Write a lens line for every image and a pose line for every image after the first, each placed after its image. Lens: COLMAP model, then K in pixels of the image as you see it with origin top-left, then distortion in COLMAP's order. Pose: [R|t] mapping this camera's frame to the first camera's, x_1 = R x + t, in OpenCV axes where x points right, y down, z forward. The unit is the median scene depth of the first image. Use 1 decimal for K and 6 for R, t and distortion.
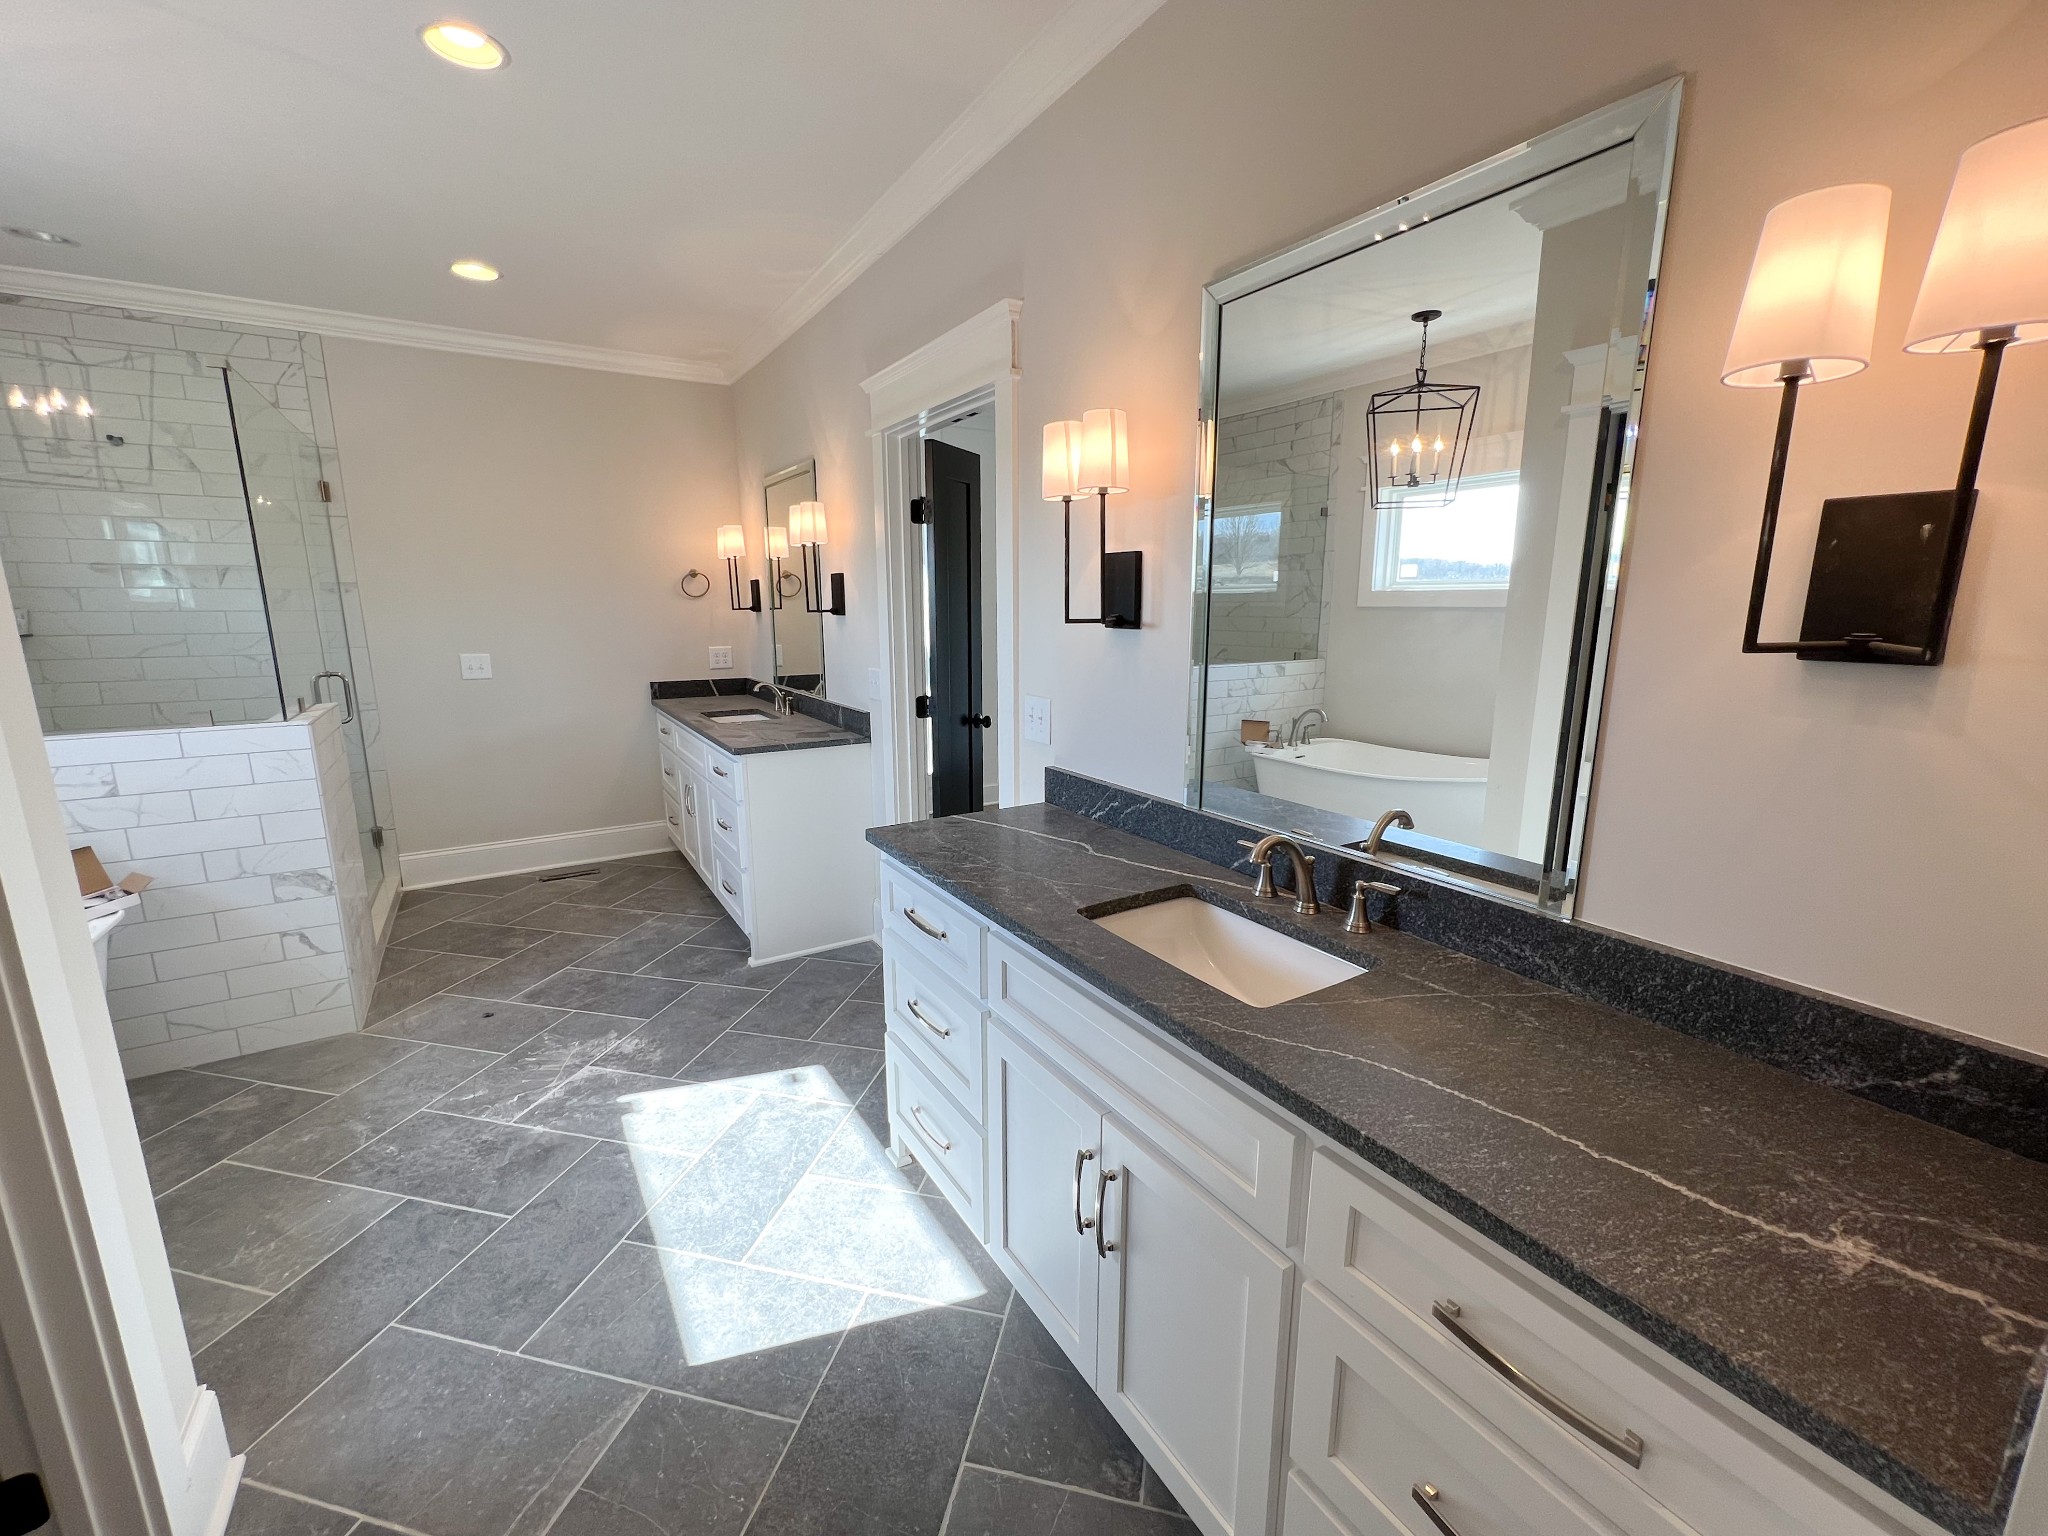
lens RADIAL K [[834.5, 0, 1023.8], [0, 834.5, 766.6], [0, 0, 1]] dist [-0.001028, 0.000154]
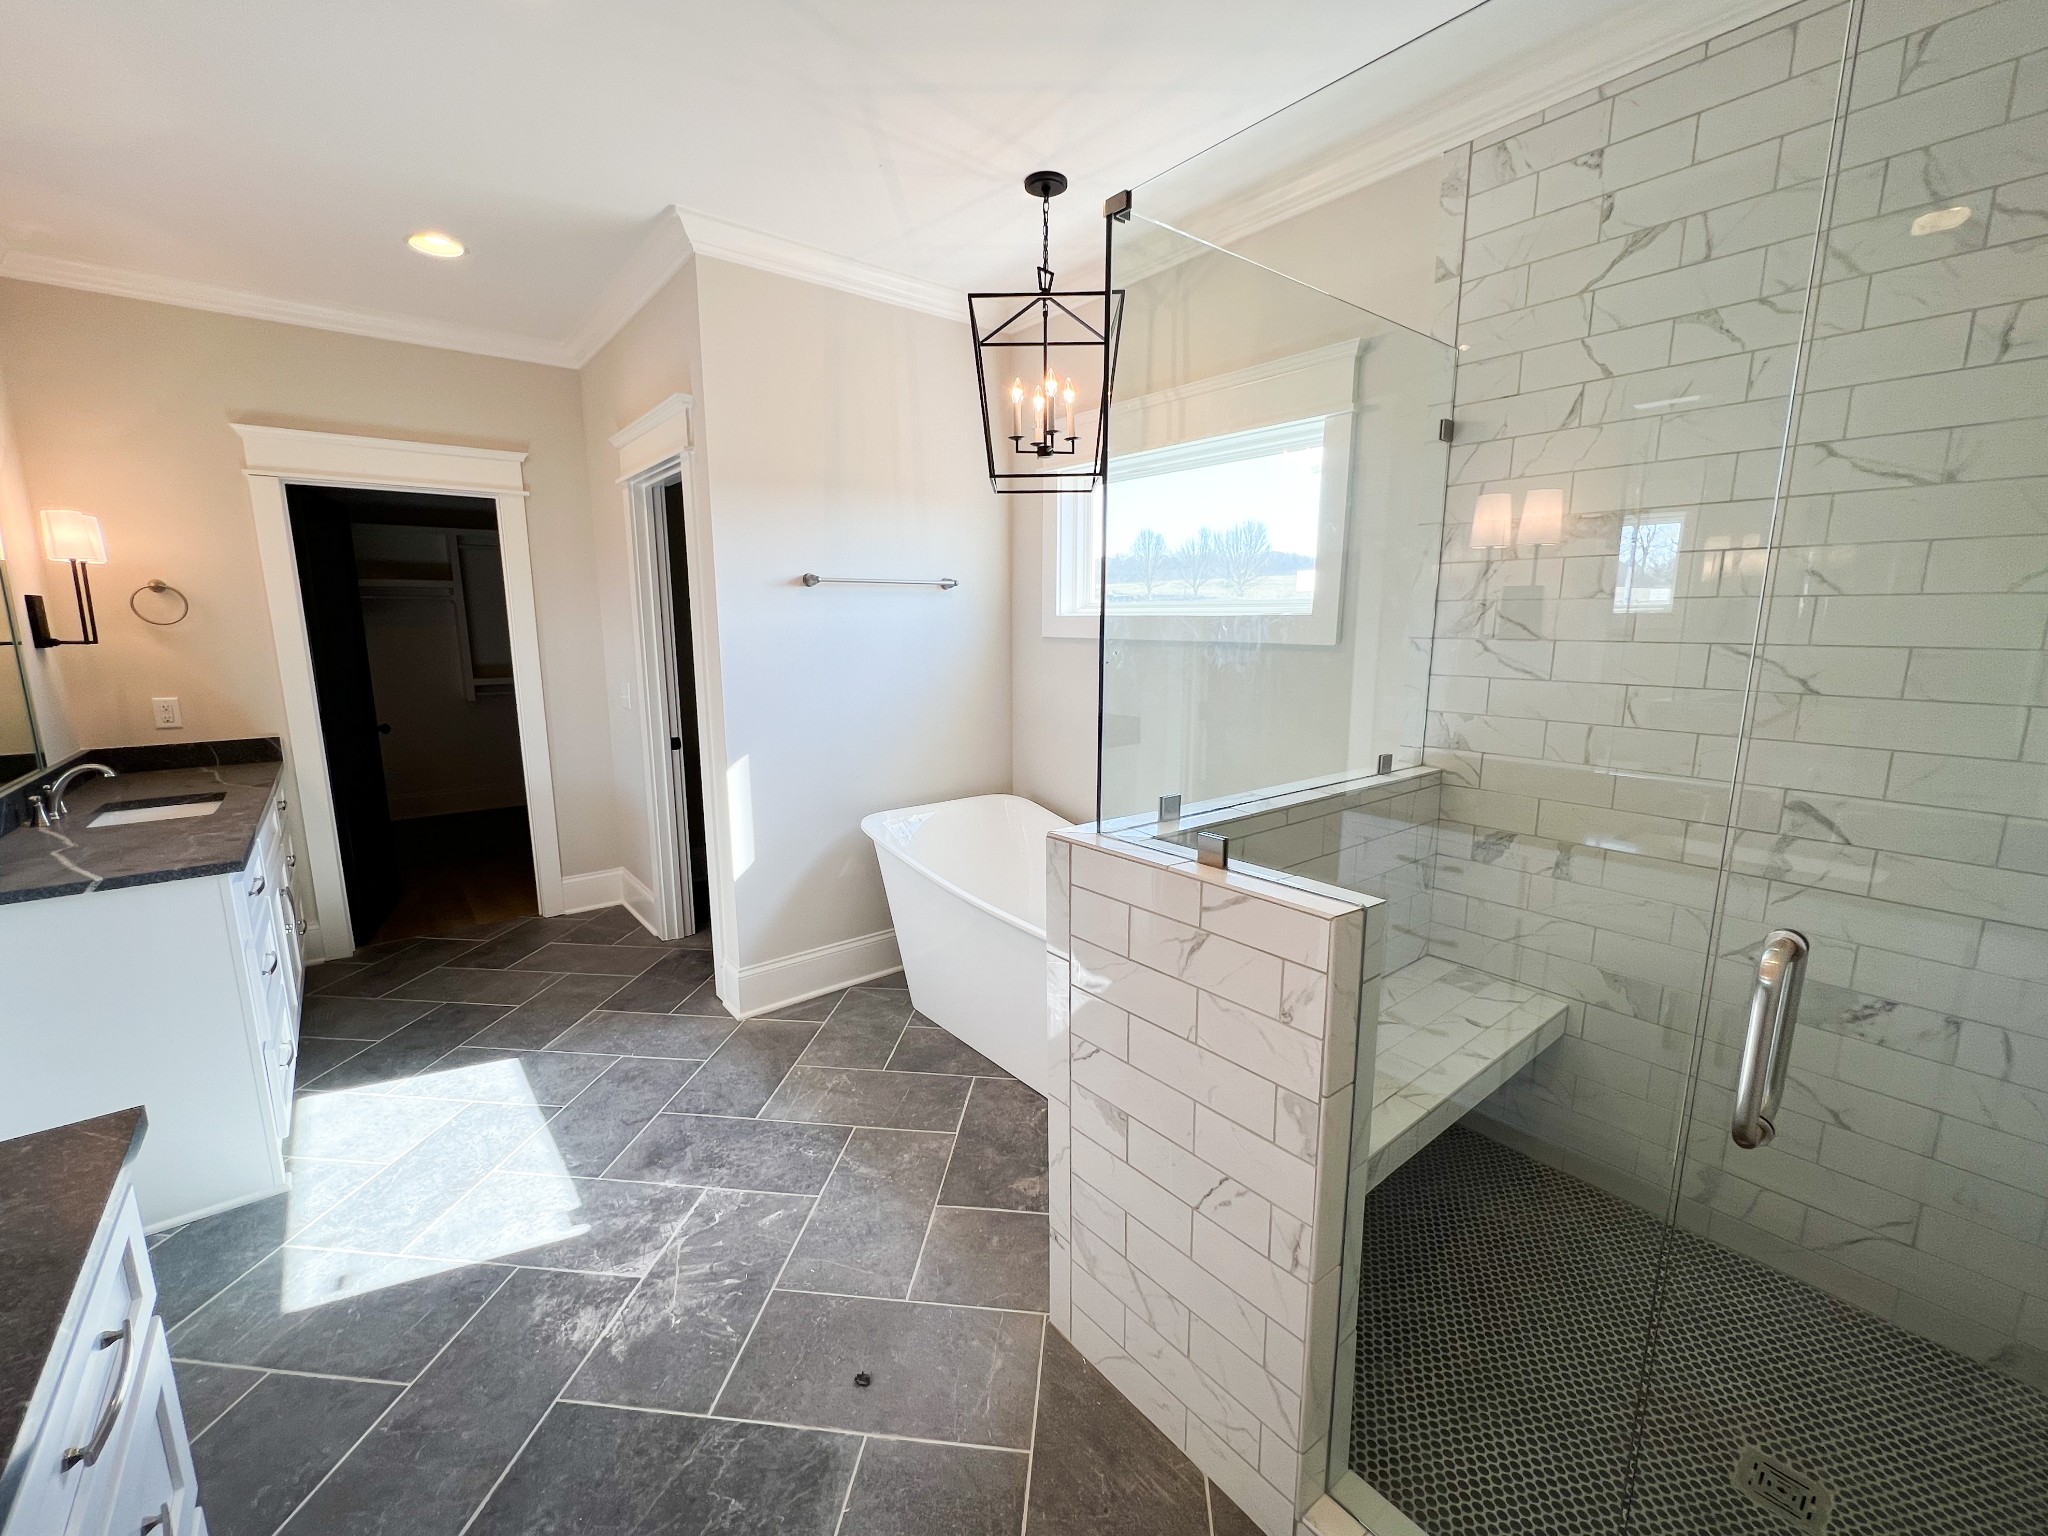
lens RADIAL K [[834.5, 0, 1023.8], [0, 834.5, 766.6], [0, 0, 1]] dist [-0.001028, 0.000154]
pose [[-0.992946, 0.023692, -0.116175, -0.848465], [-0.019826, 0.932860, 0.359692, -0.343301], [0.116897, 0.359458, -0.925811, 1.689336]]
